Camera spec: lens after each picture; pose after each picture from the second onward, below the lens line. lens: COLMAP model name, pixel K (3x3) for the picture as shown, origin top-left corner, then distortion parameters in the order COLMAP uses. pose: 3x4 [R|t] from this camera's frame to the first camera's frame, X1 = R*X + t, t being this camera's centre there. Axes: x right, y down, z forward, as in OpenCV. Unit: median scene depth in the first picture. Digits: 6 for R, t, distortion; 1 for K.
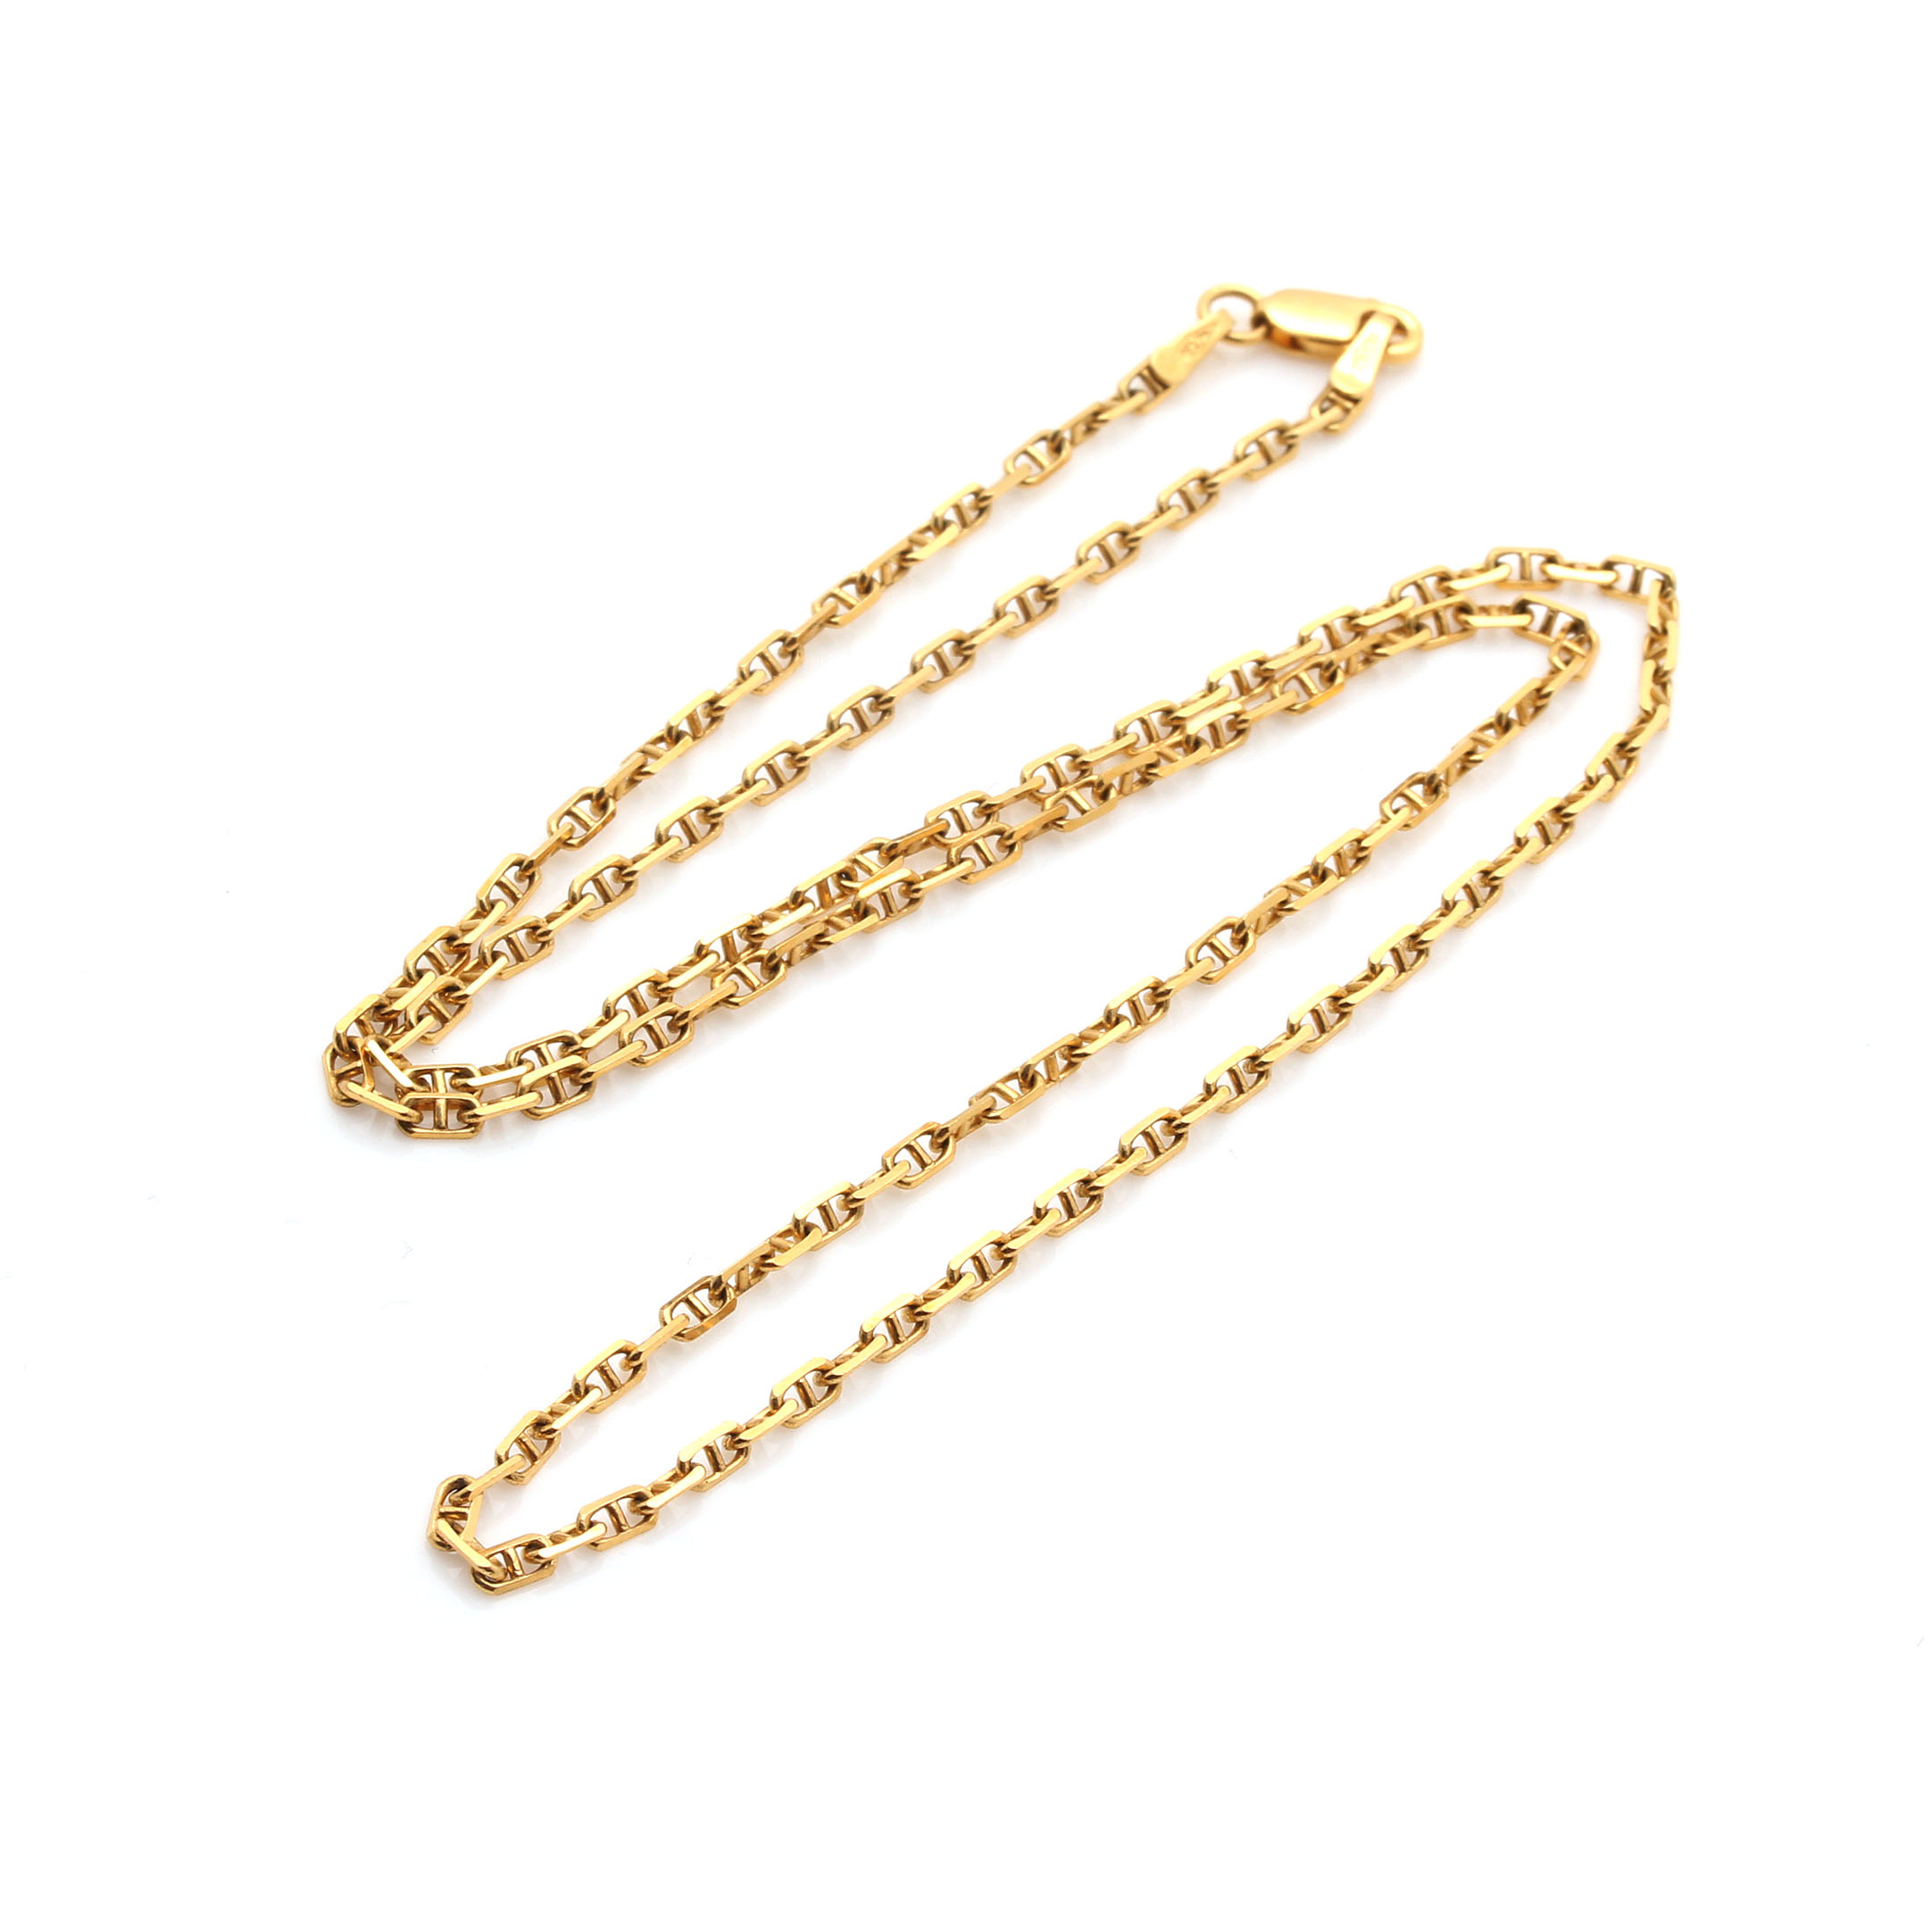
lens RADIAL K [[8324.3, 0, 967.7], [0, 8324.3, 965.9], [0, 0, 1]] dist [-0.241445, 0.000000]
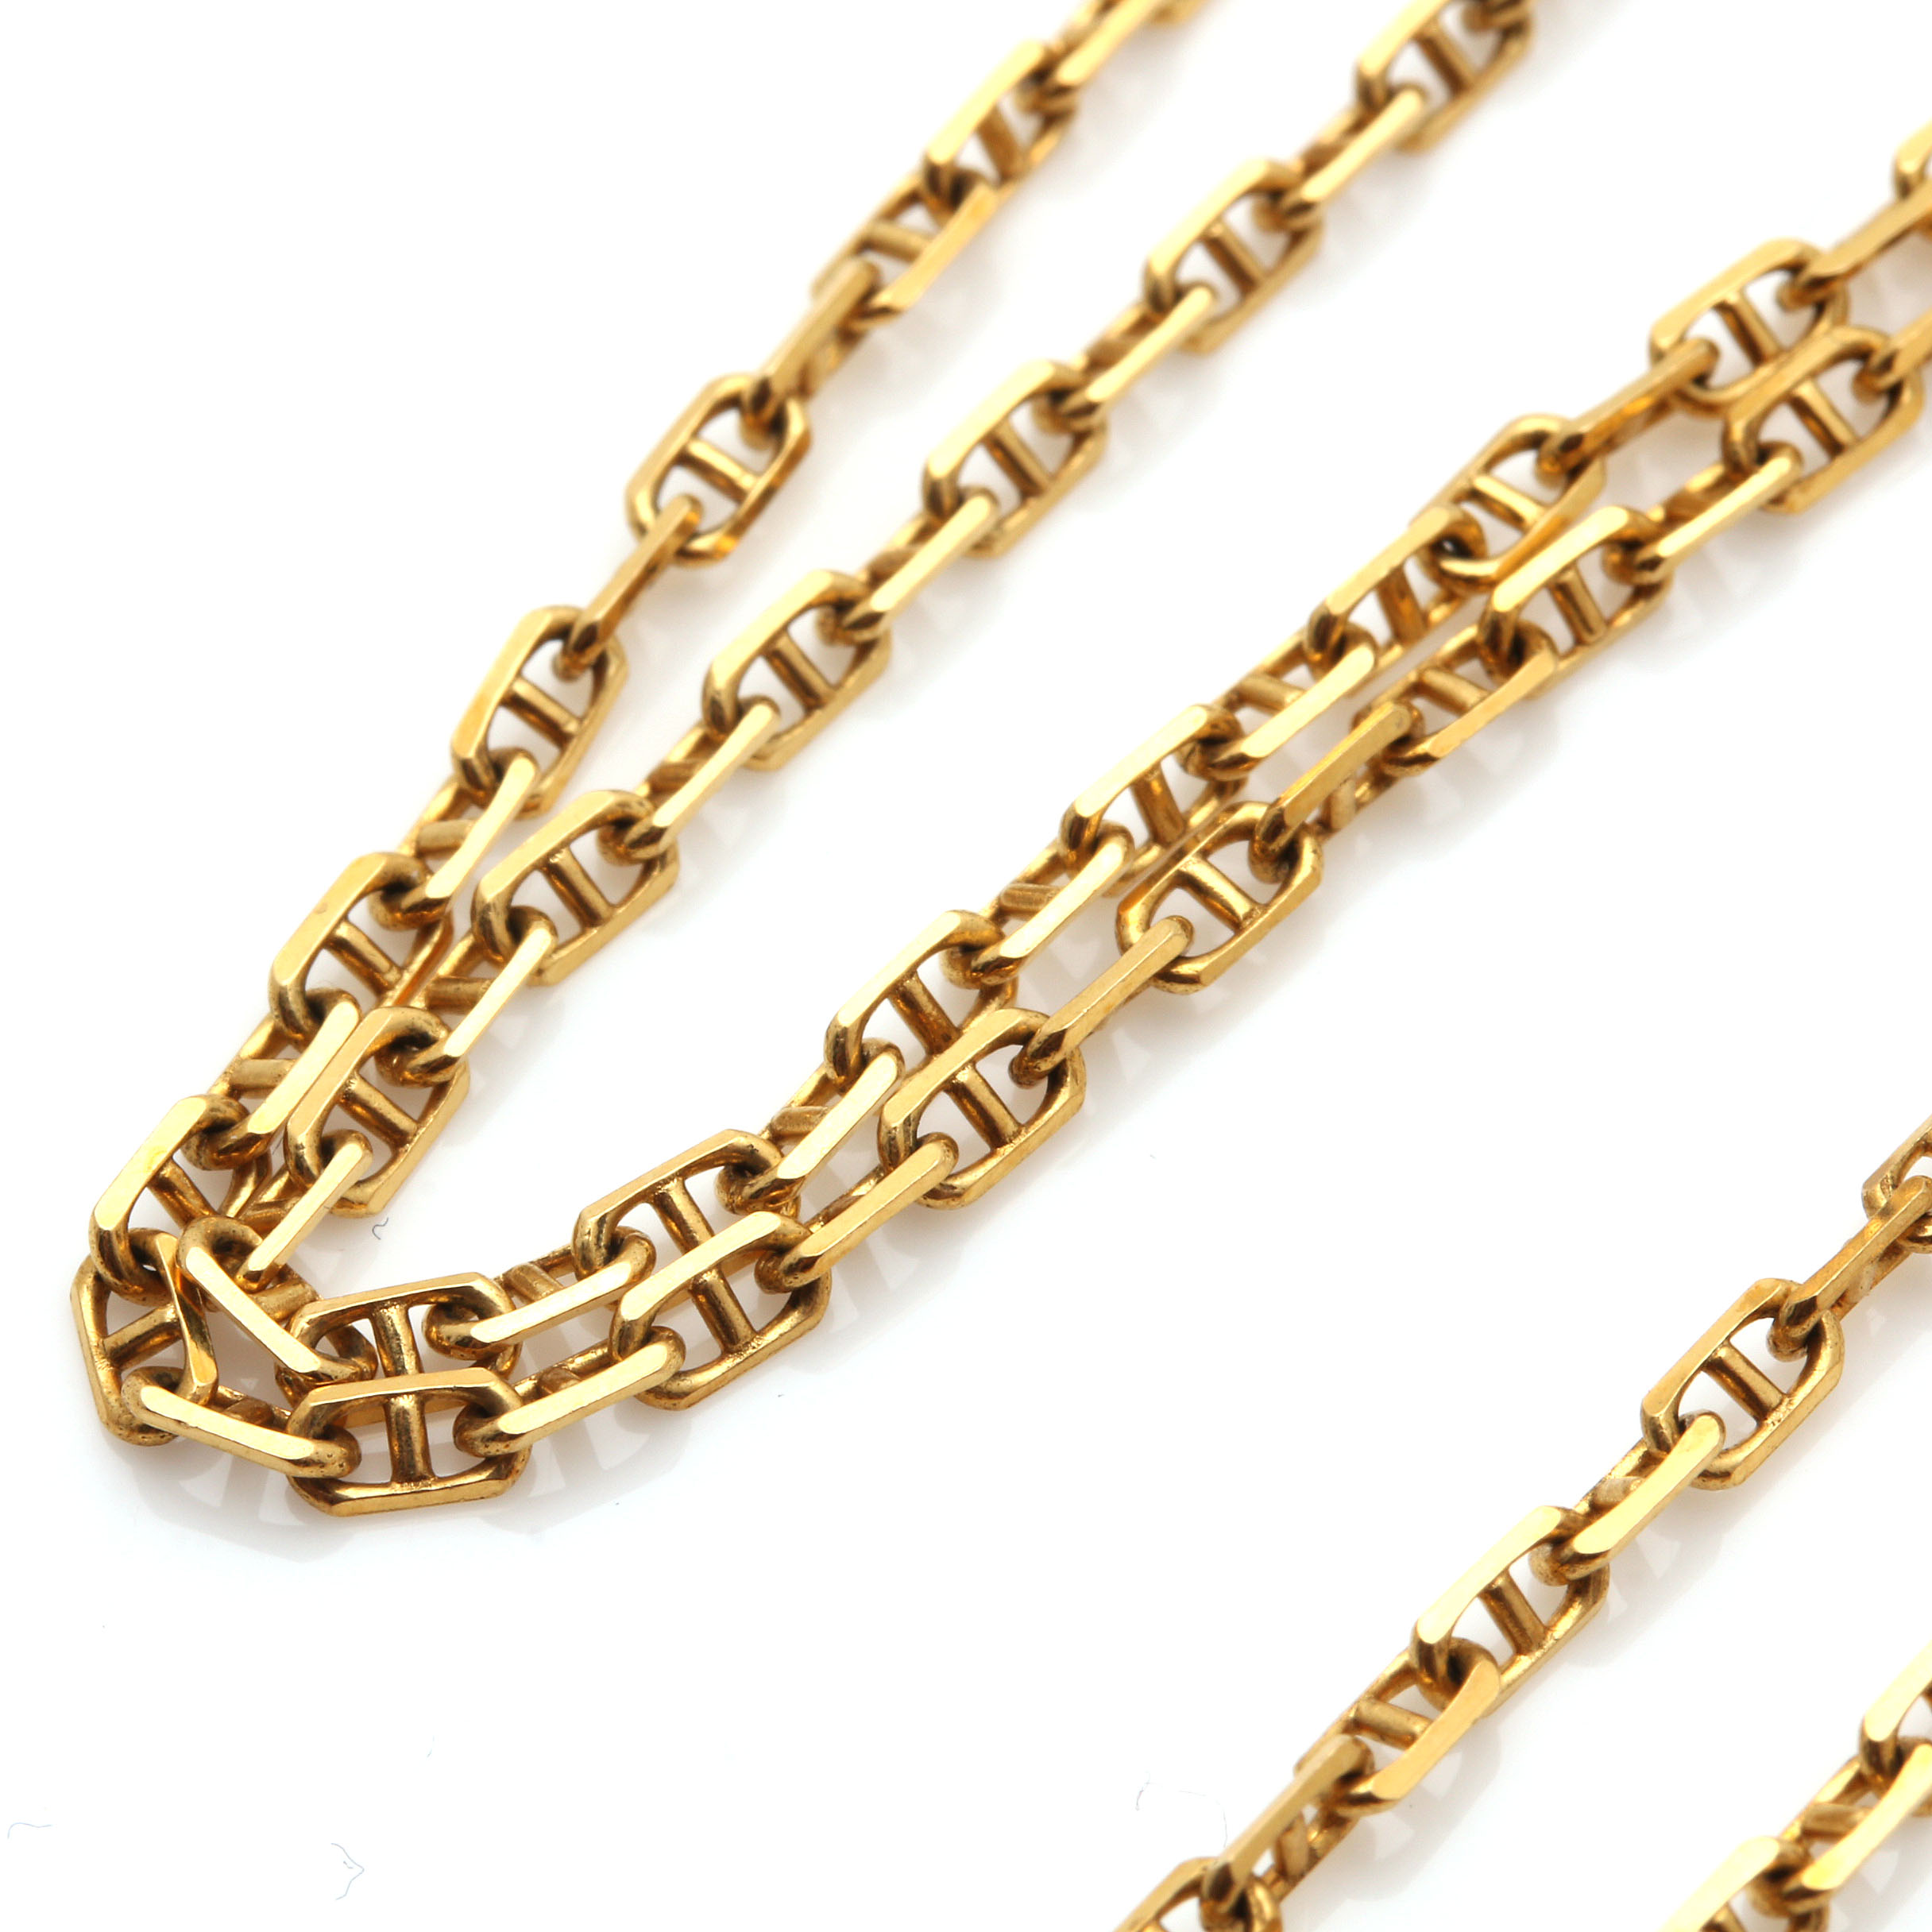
lens RADIAL K [[8324.3, 0, 962.0], [0, 8324.3, 966.0], [0, 0, 1]] dist [-0.241445, 0.000000]
pose [[0.988932, -0.107411, -0.102350, -0.000640], [0.127979, 0.966565, 0.222202, -0.077571], [0.075061, -0.232841, 0.969614, 0.647306]]
